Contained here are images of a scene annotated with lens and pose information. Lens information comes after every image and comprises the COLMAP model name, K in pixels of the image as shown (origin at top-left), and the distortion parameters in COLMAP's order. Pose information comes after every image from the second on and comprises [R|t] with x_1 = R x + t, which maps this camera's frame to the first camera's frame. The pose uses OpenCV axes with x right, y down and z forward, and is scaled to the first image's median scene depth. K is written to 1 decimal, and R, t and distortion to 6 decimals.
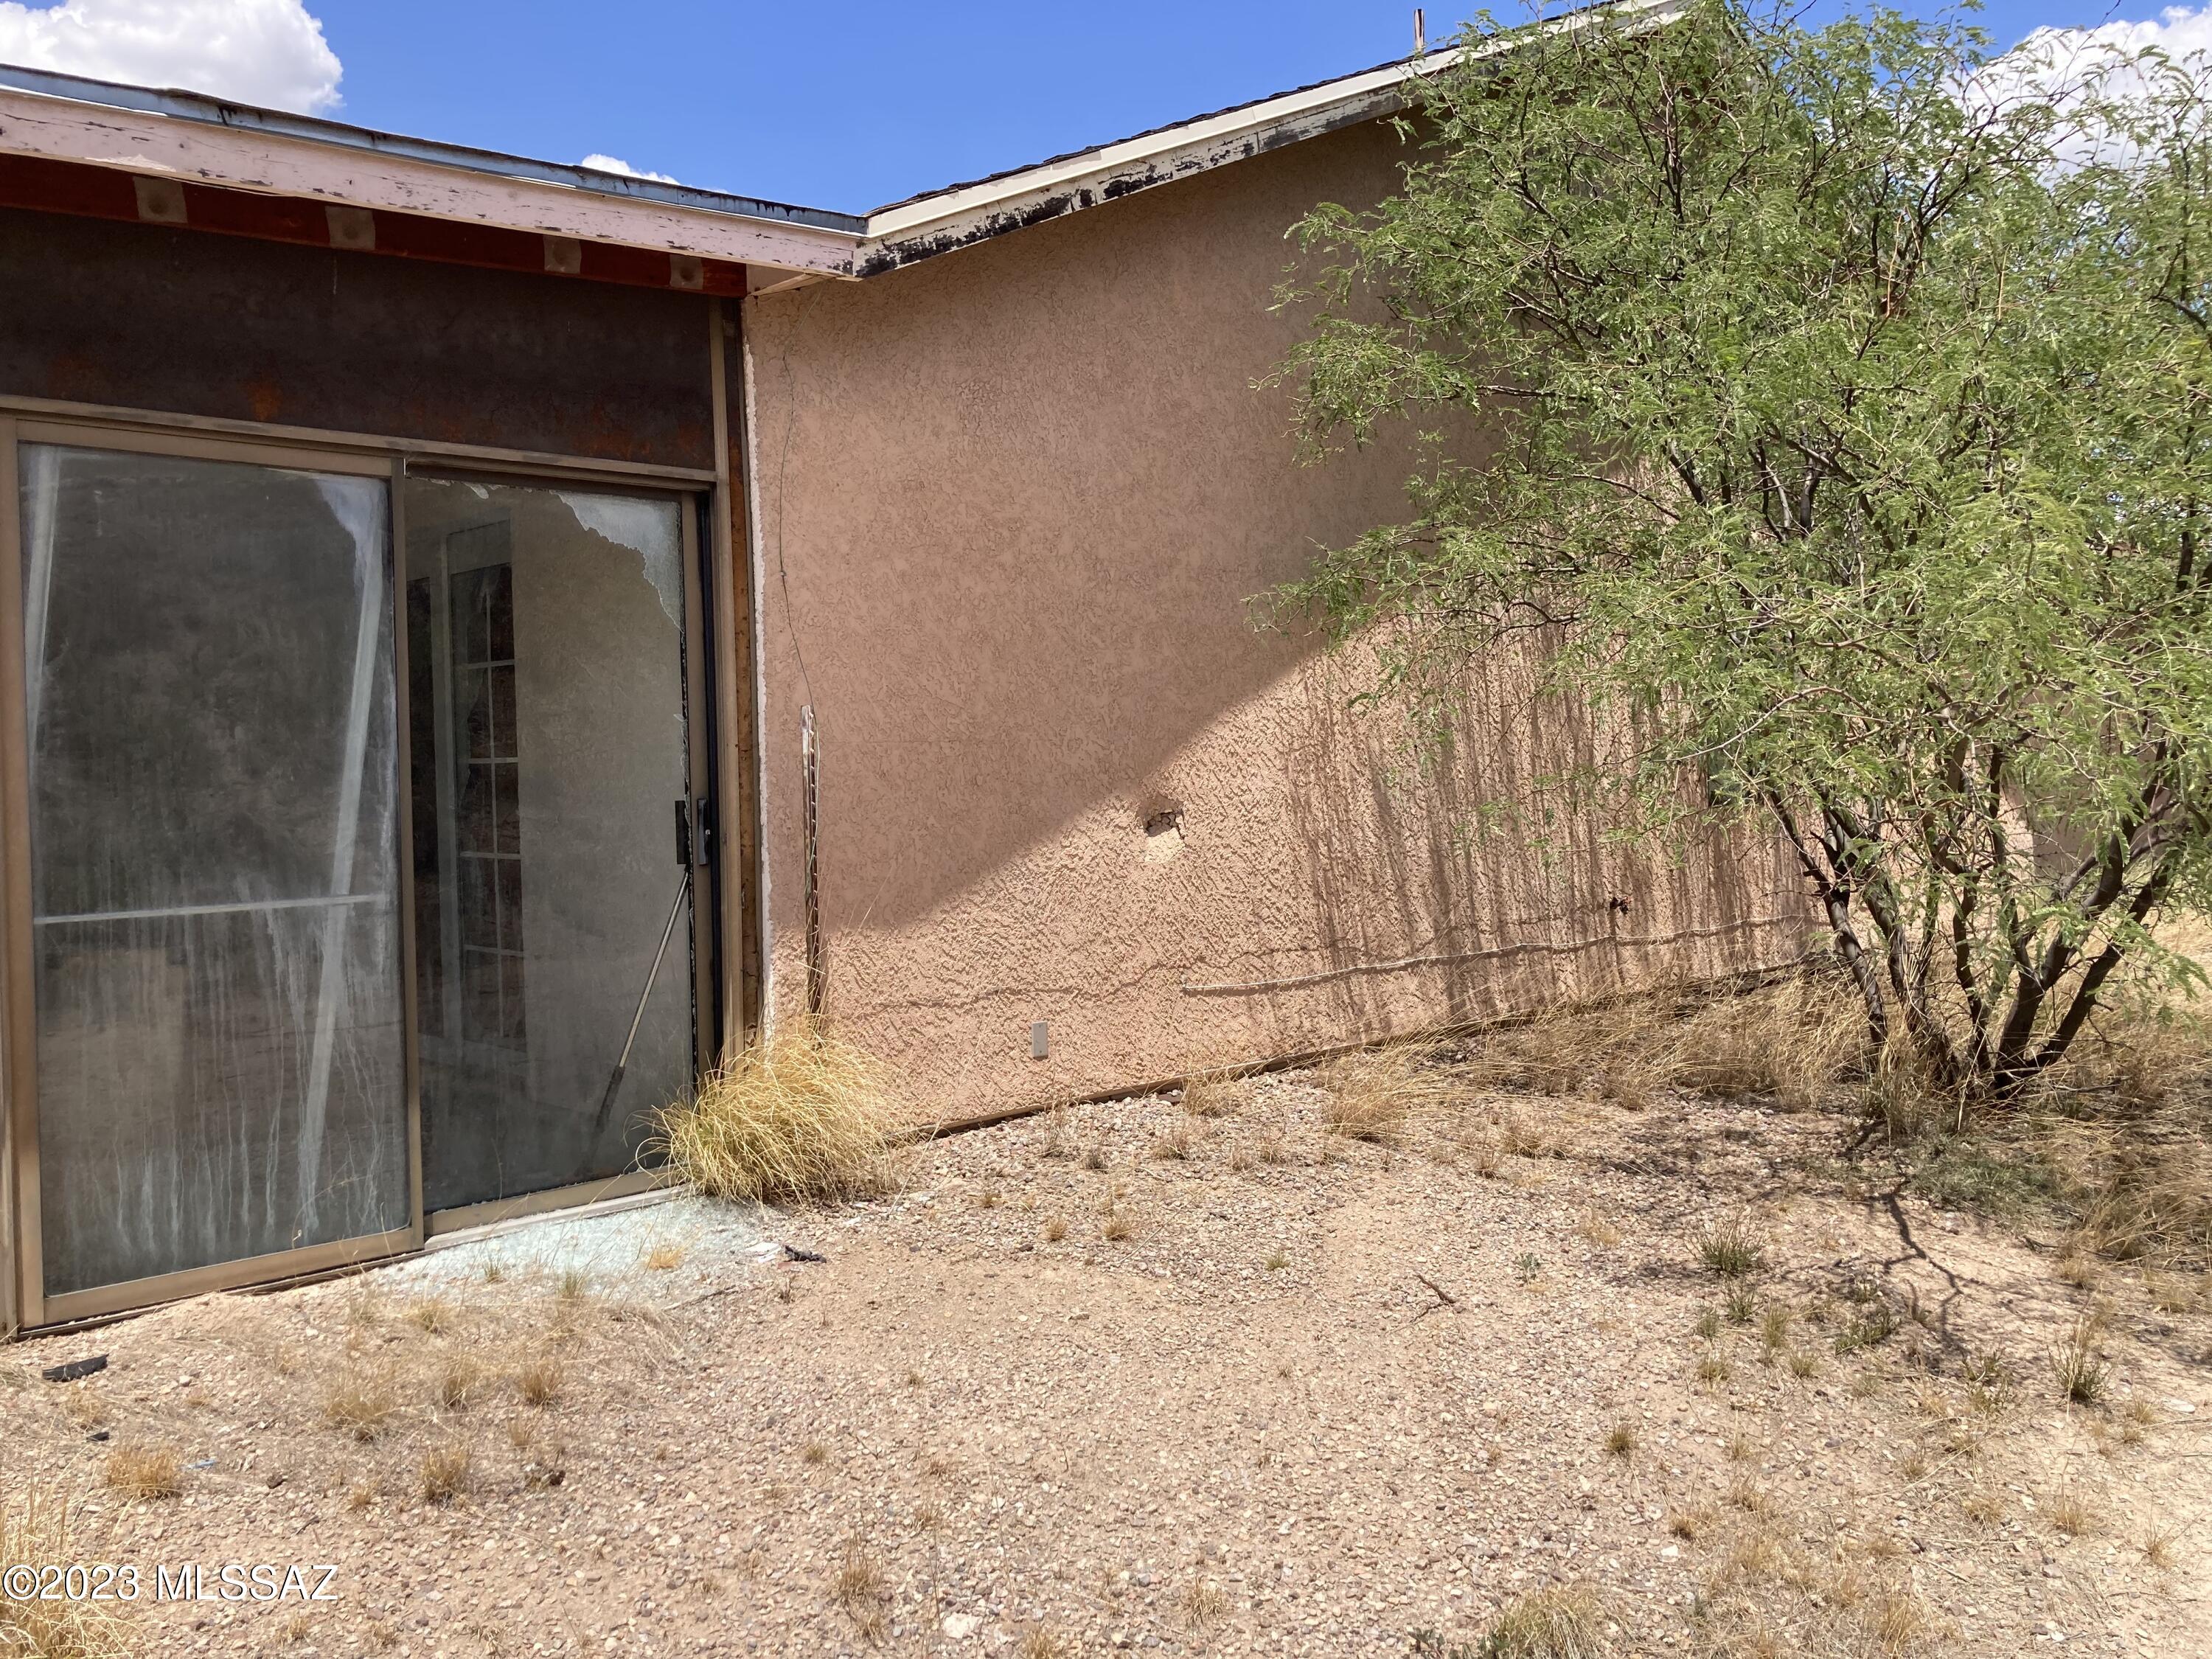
lens RADIAL K [[1823.8, 0, 1106.0], [0, 1823.8, 829.5], [0, 0, 1]] dist [0.109688, -0.001039]
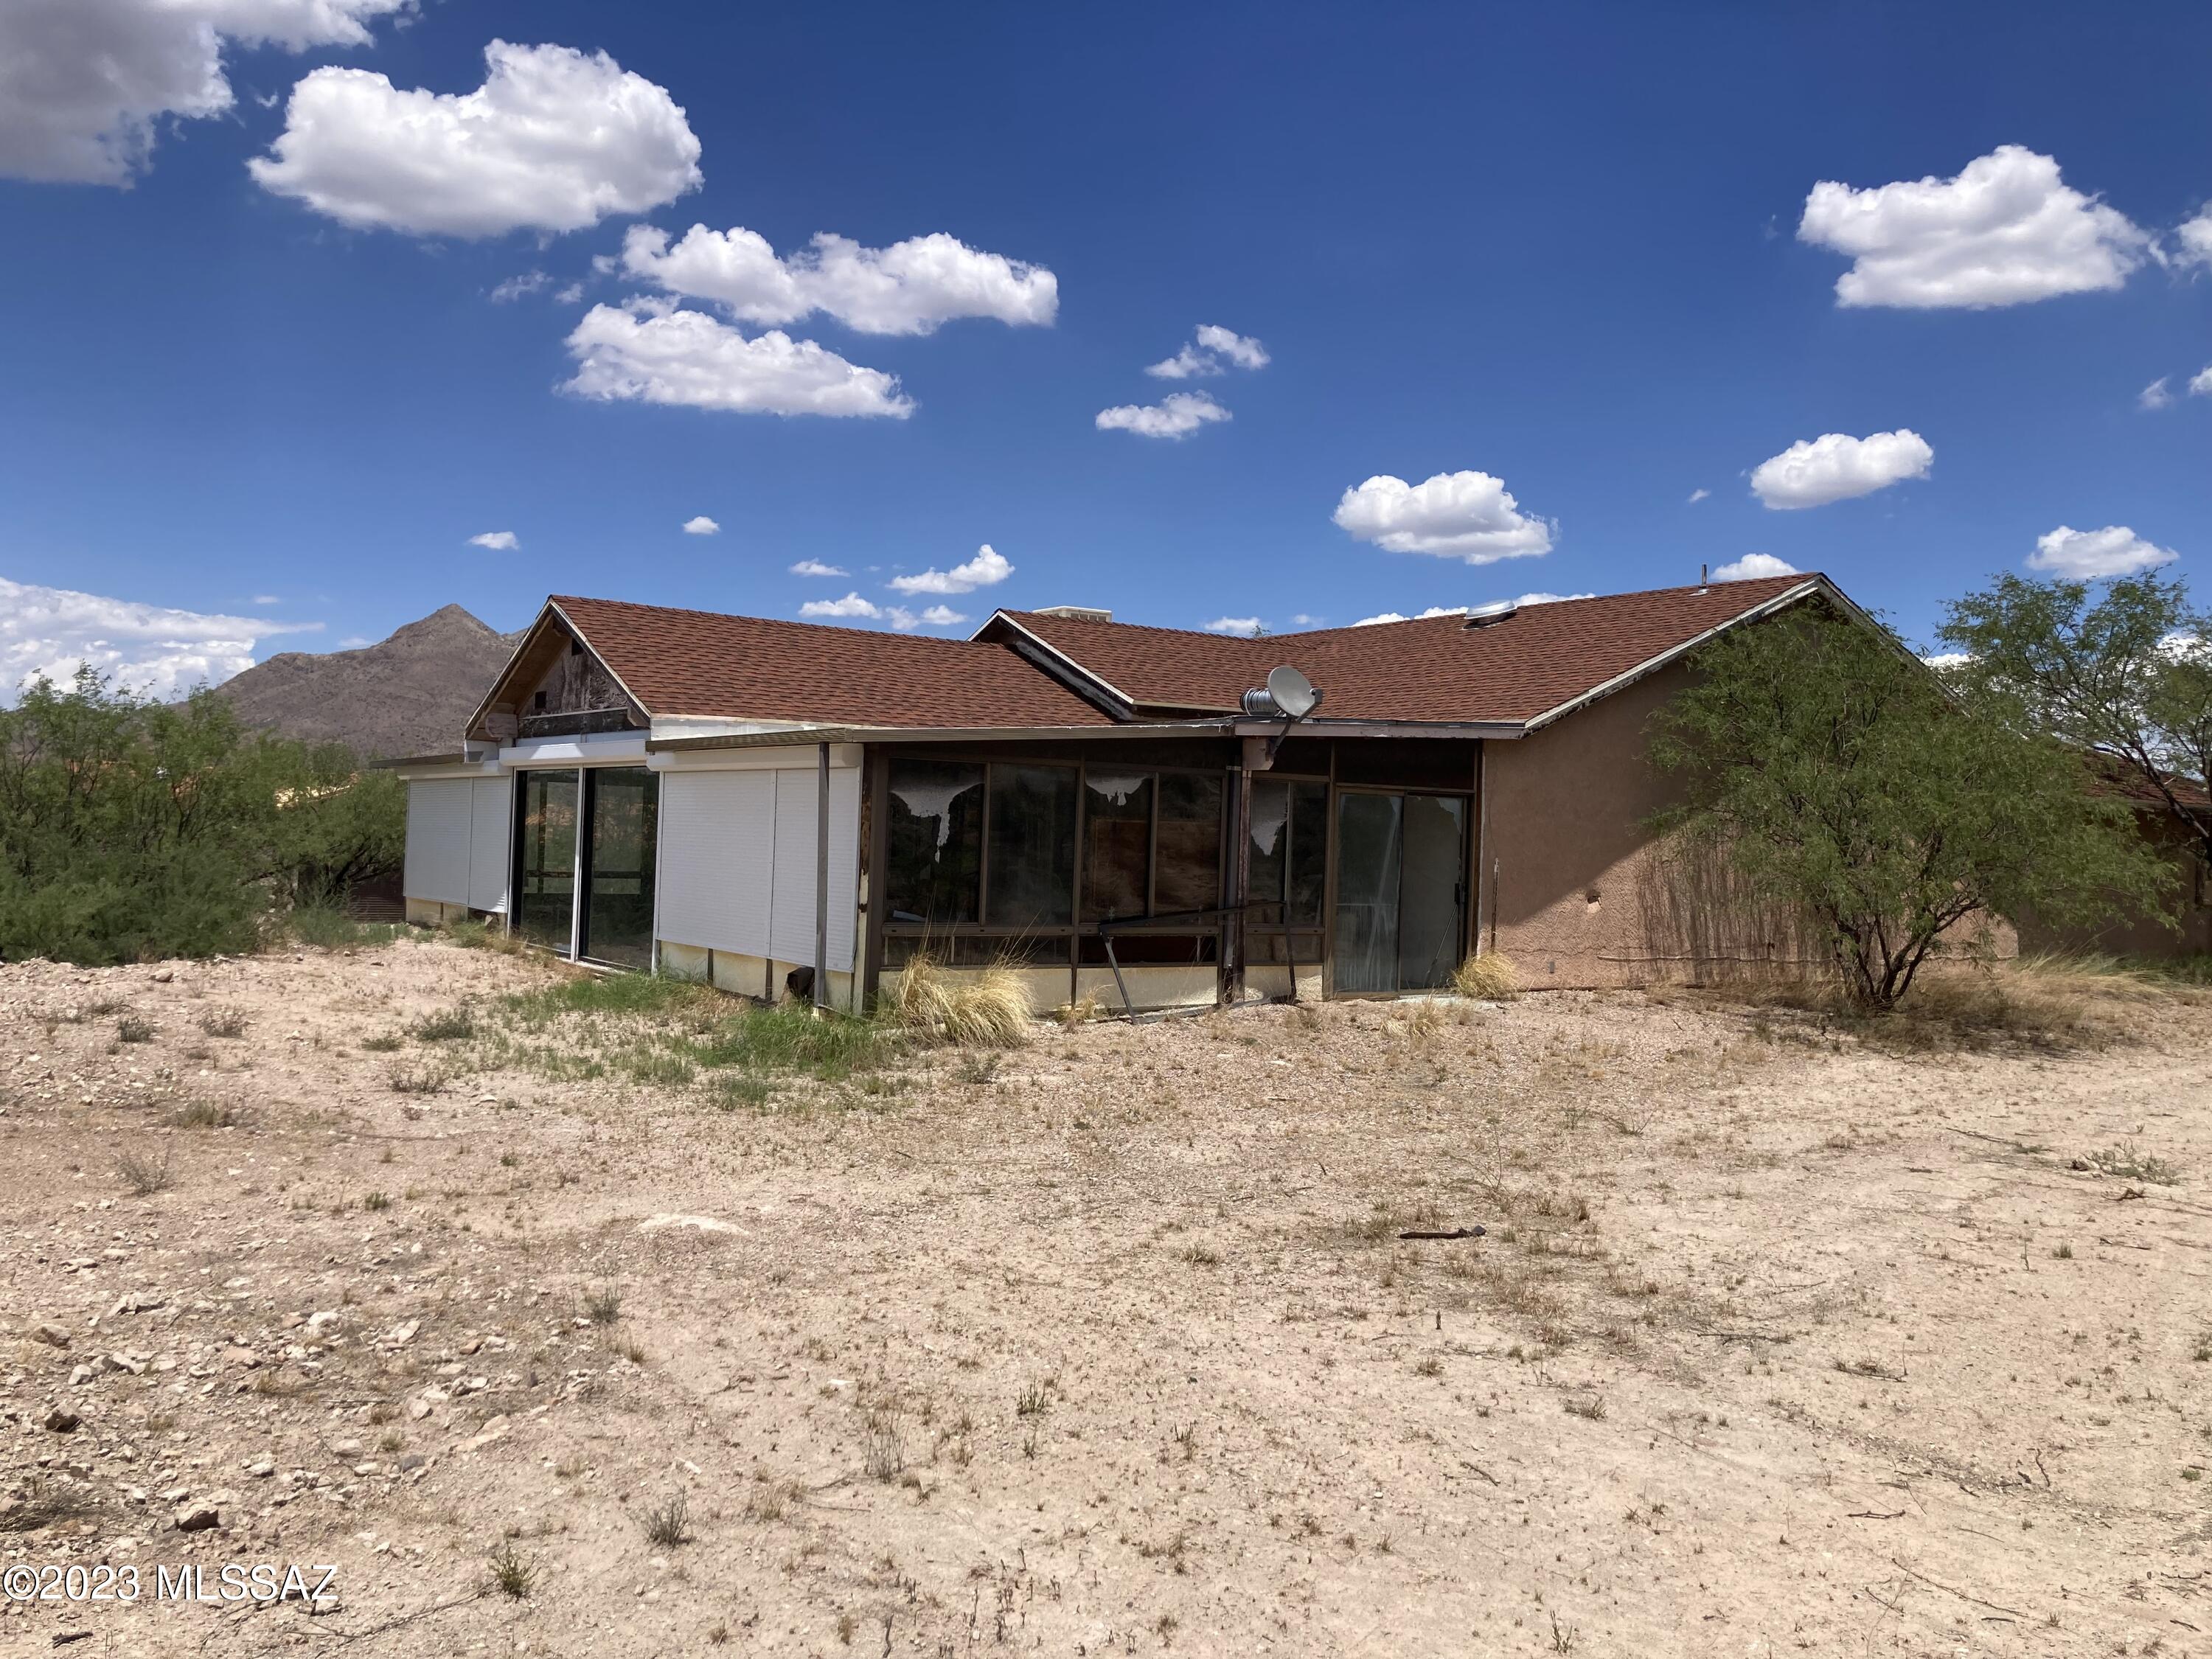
lens RADIAL K [[1941.2, 0, 1106.0], [0, 1941.2, 829.5], [0, 0, 1]] dist [0.064286, 0.000364]
pose [[0.988383, 0.053941, -0.142086, -0.292264], [-0.059383, 0.997645, -0.034338, 0.037049], [0.139899, 0.042376, 0.989259, -2.122664]]
